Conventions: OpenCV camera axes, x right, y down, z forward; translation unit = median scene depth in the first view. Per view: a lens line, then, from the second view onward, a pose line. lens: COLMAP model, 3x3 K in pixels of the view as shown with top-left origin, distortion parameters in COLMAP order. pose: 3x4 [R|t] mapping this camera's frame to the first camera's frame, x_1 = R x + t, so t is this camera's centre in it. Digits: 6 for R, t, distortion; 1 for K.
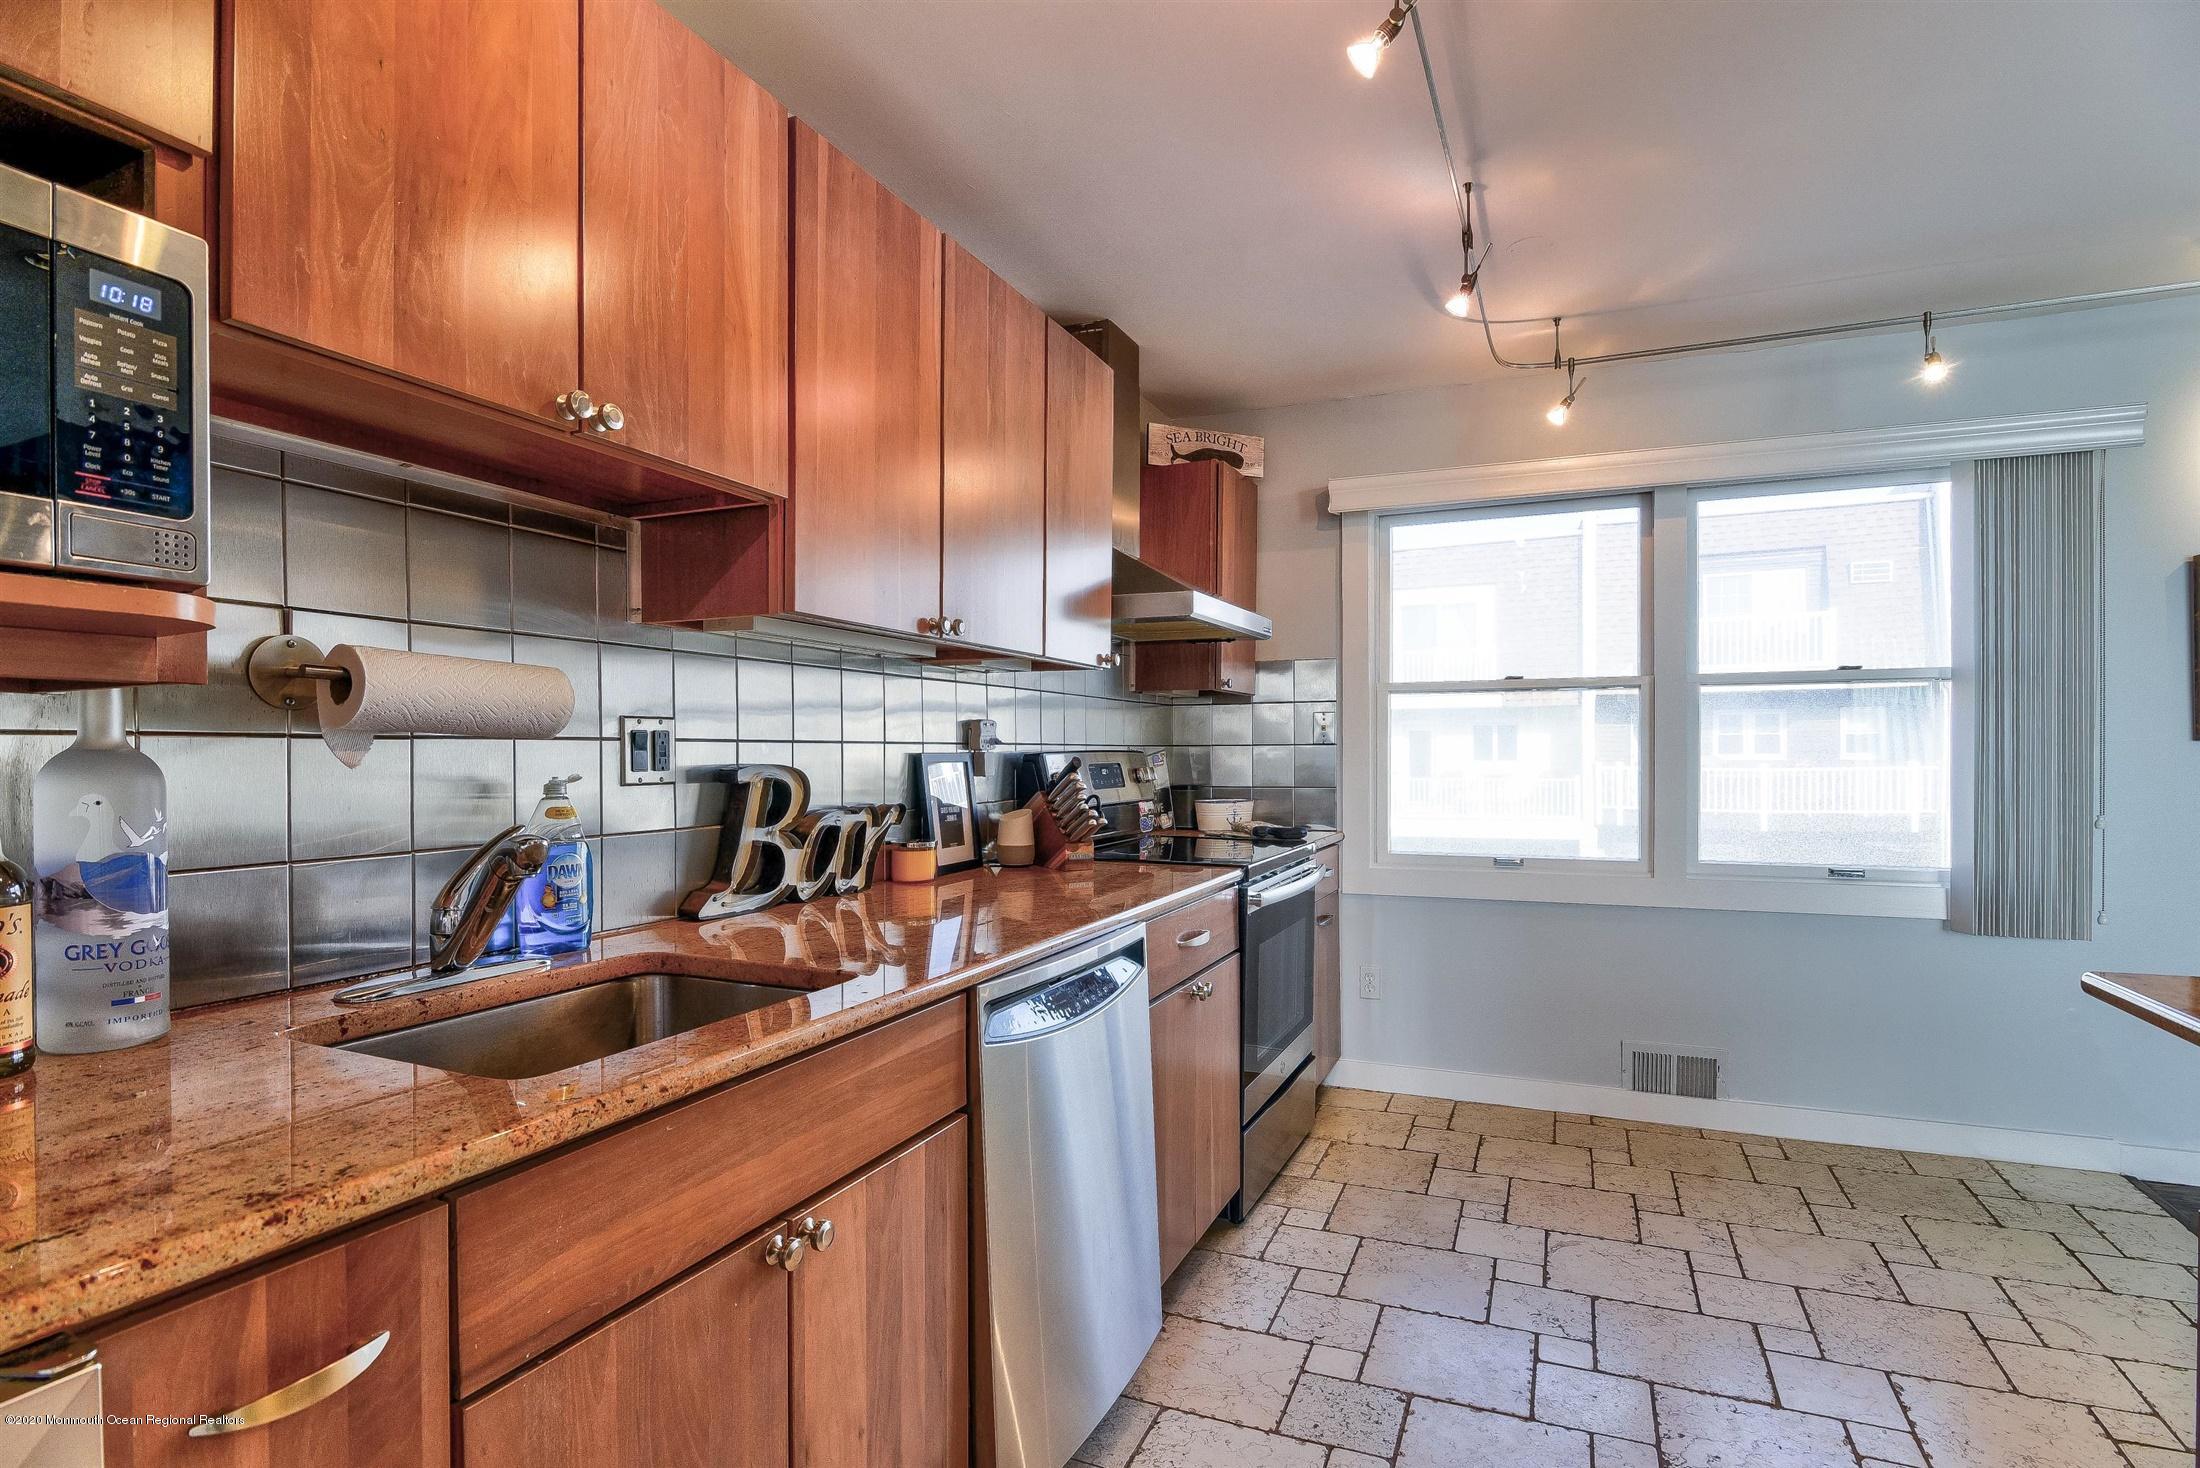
lens RADIAL K [[1117.9, 0, 1089.6], [0, 1117.9, 756.0], [0, 0, 1]] dist [-0.022751, 0.002119]
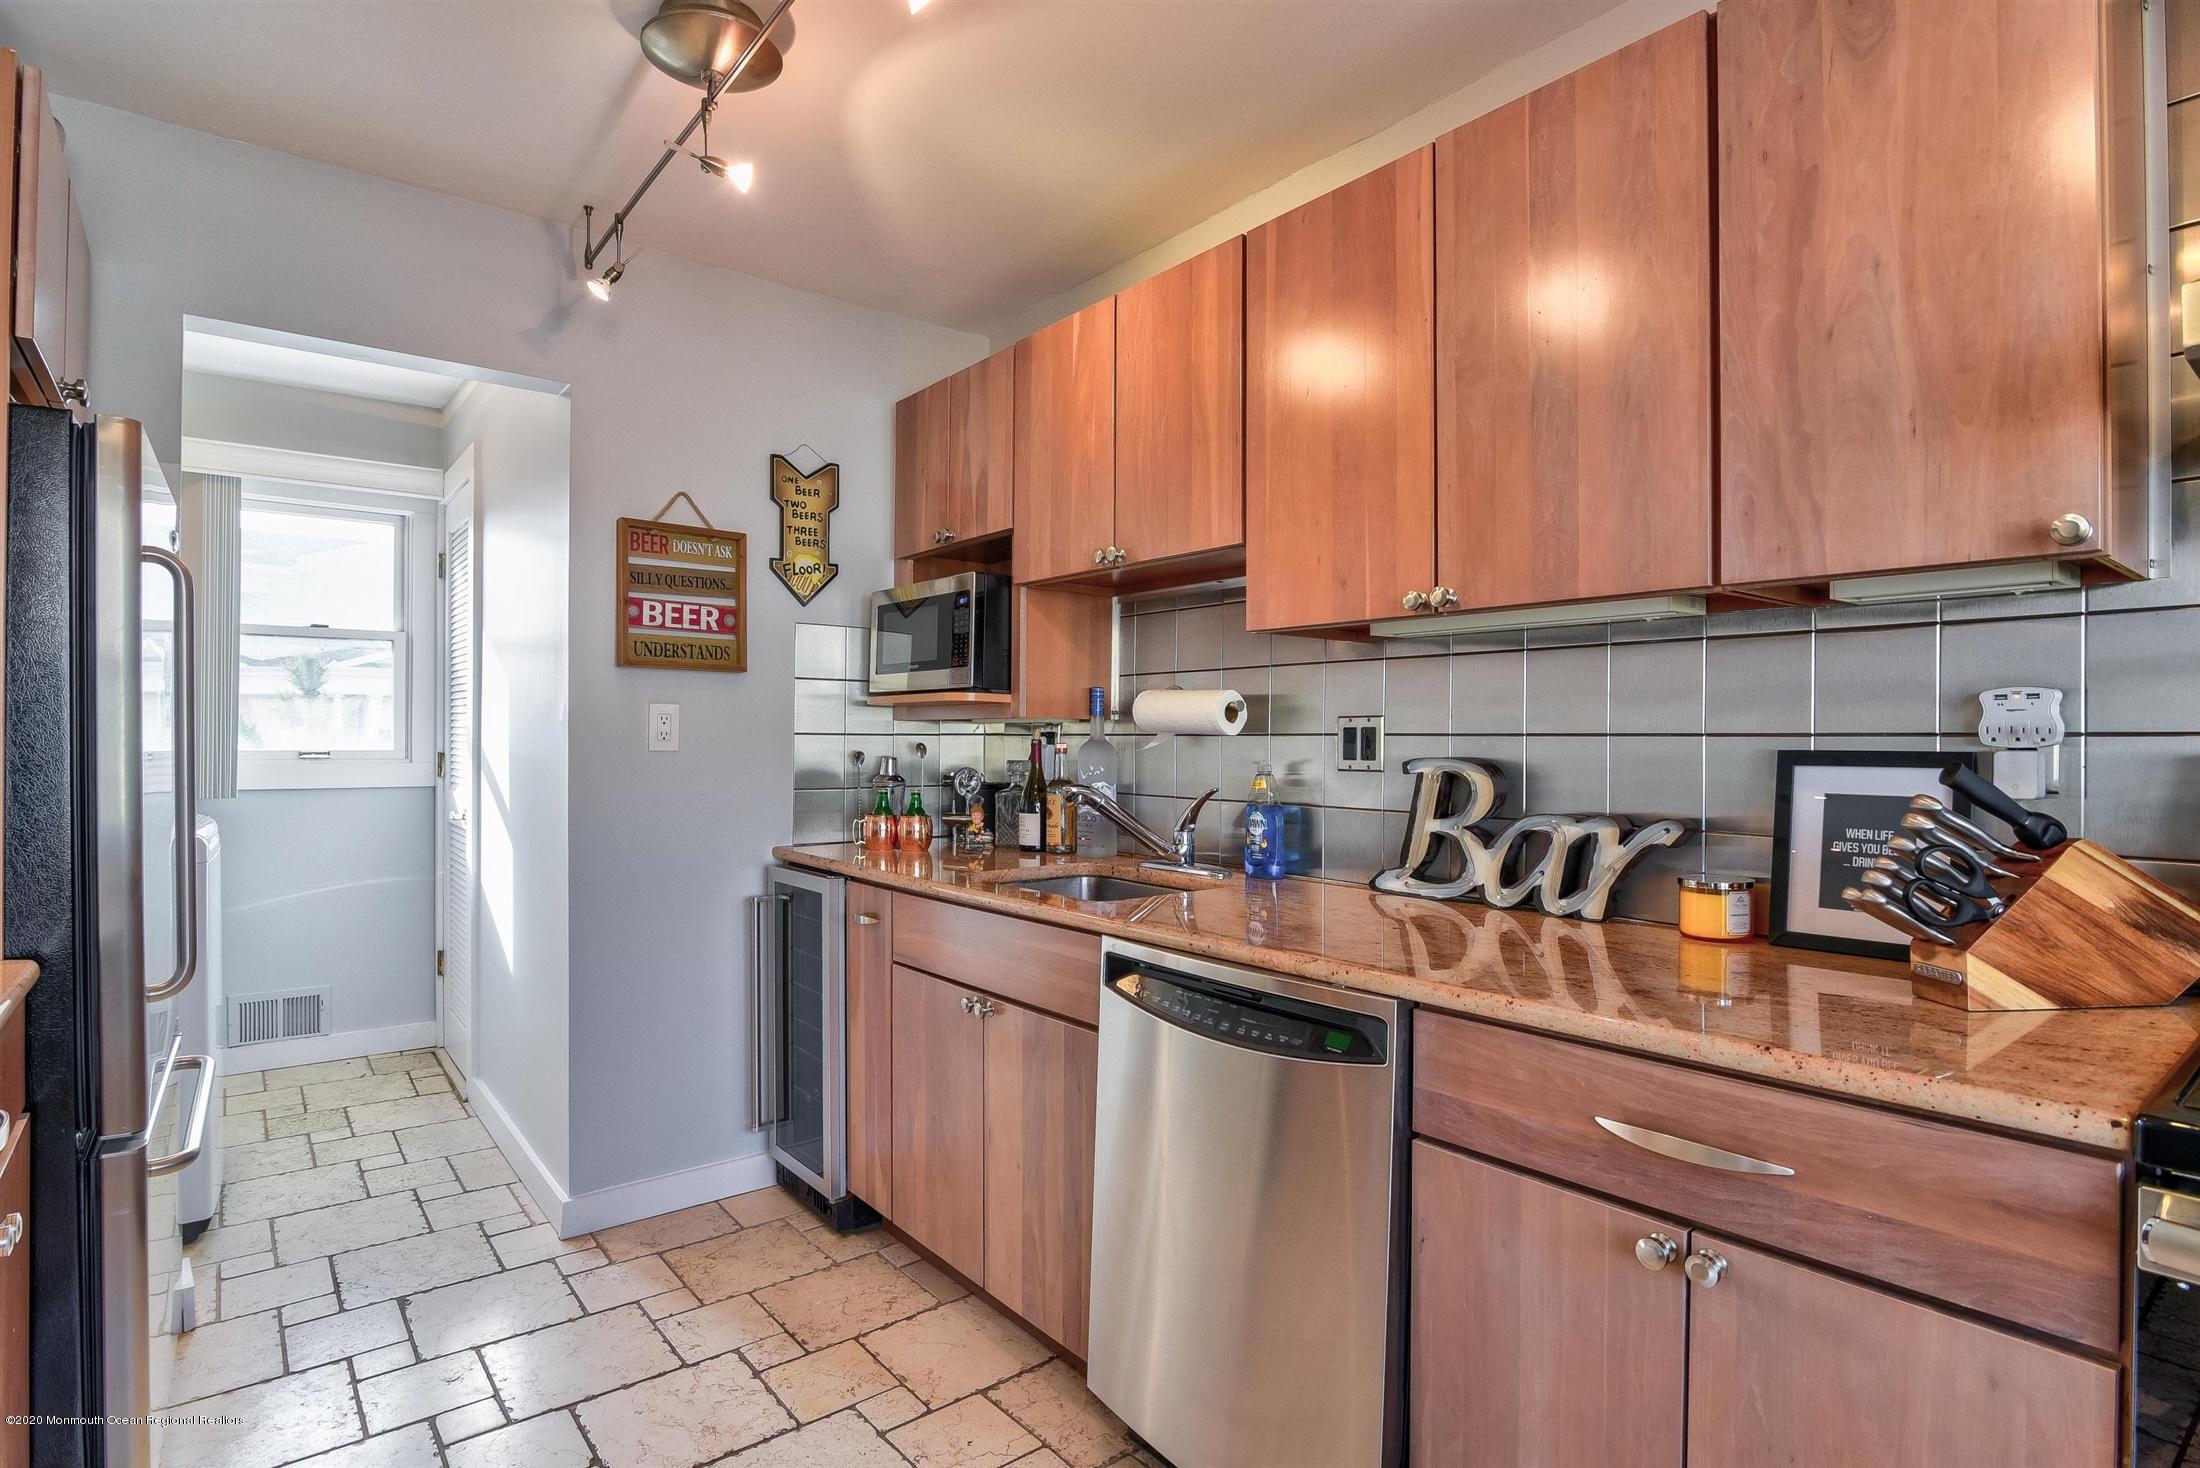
lens RADIAL K [[1117.9, 0, 1091.8], [0, 1117.9, 731.8], [0, 0, 1]] dist [-0.022751, 0.002119]
pose [[-0.479229, -0.005420, -0.877673, 0.743079], [-0.007582, 0.999969, -0.002035, -0.011545], [0.877657, 0.005679, -0.479255, 1.184276]]
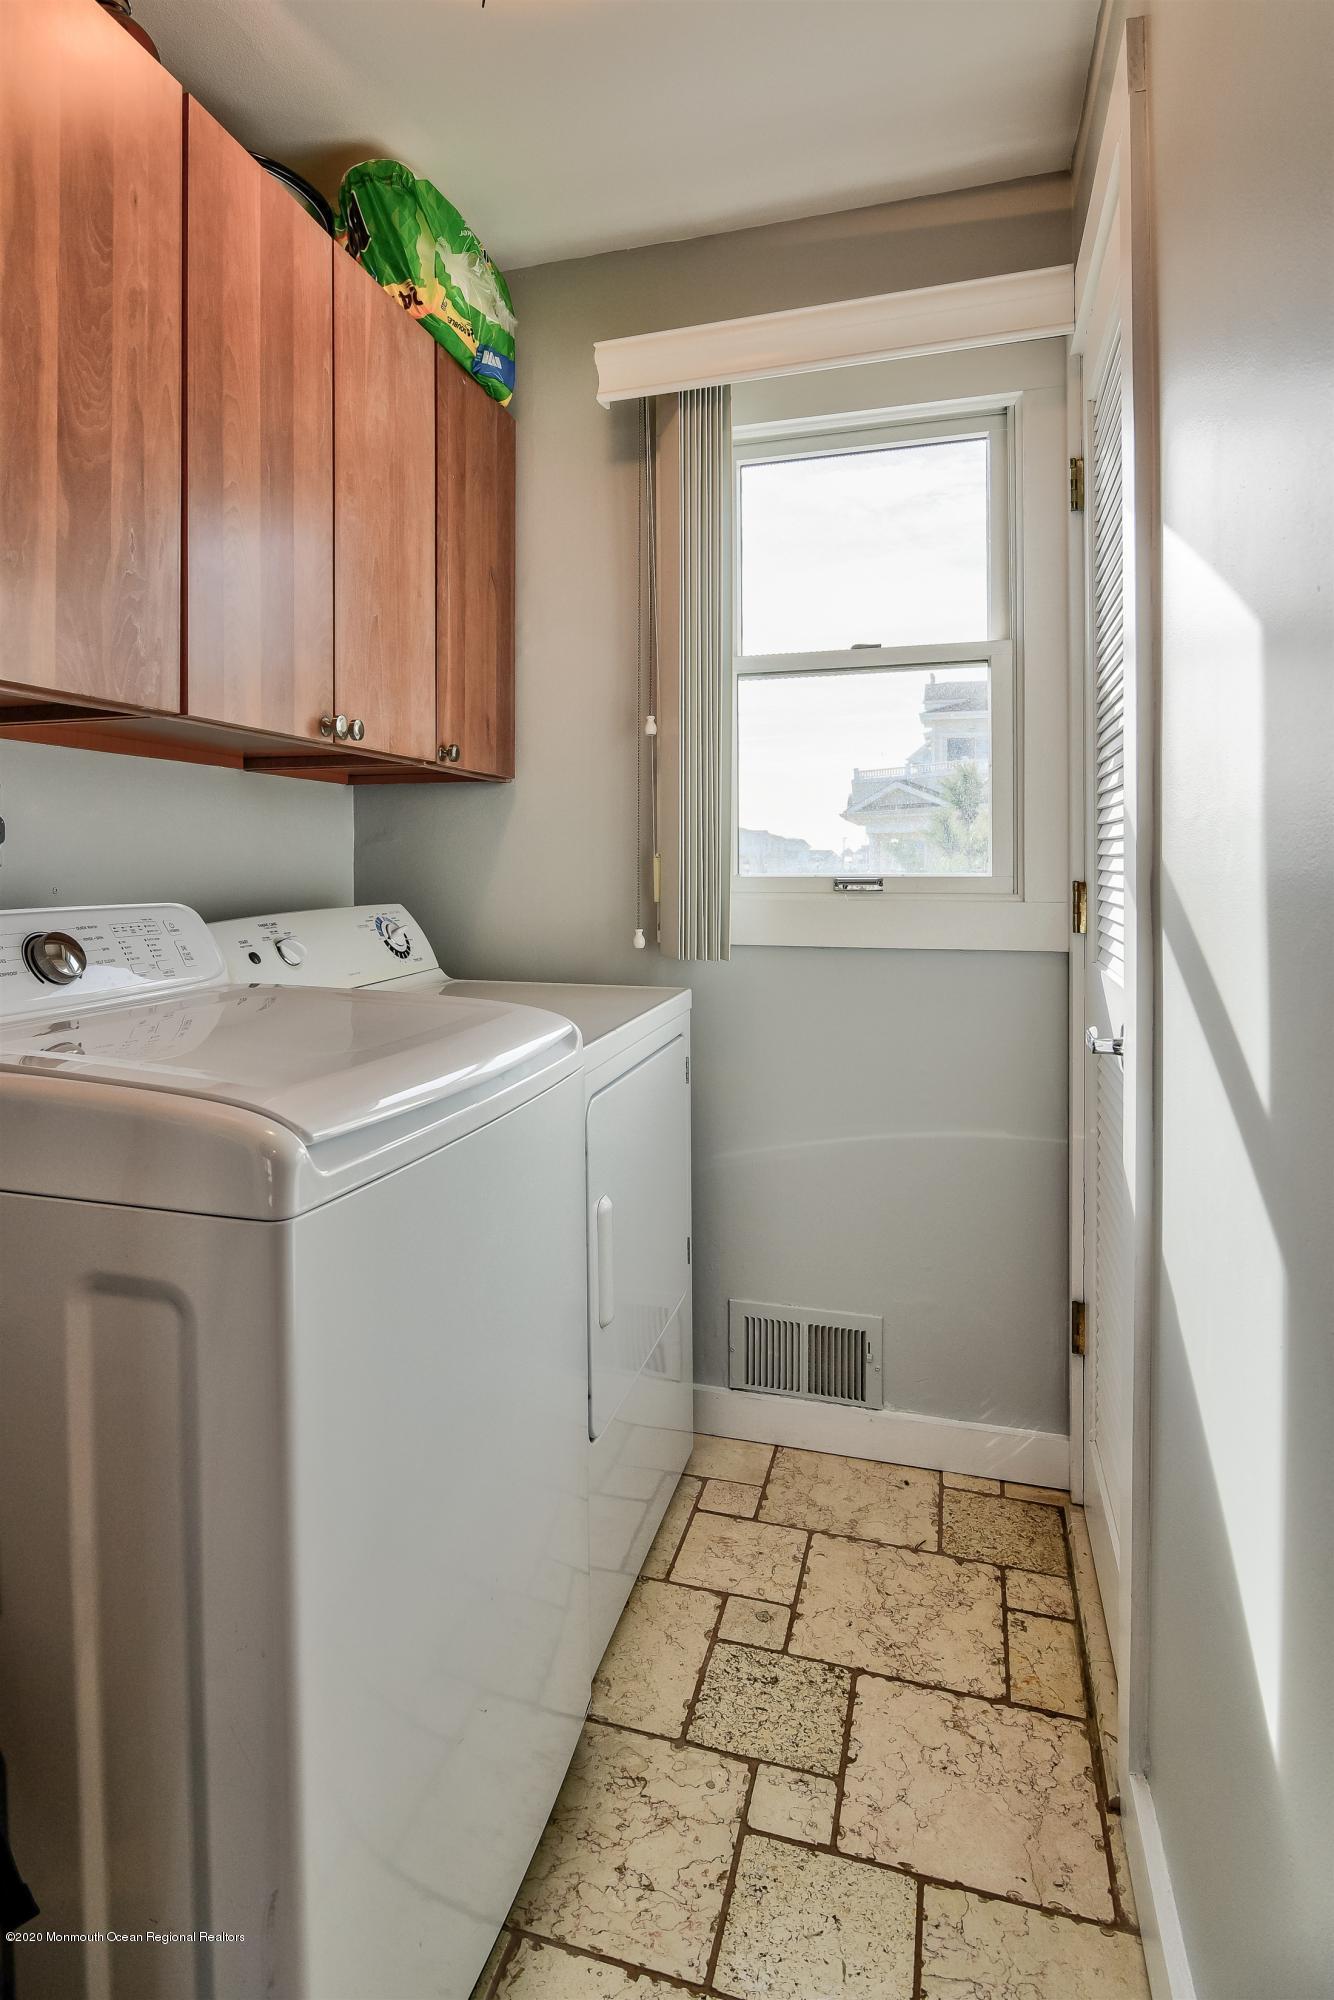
lens RADIAL K [[1016.3, 0, 652.3], [0, 1016.3, 882.1], [0, 0, 1]] dist [-0.022751, 0.002119]
pose [[-0.995347, 0.002532, -0.096324, 0.485362], [0.001729, 0.999963, 0.008421, 0.000458], [0.096342, 0.008216, -0.995314, 0.782750]]
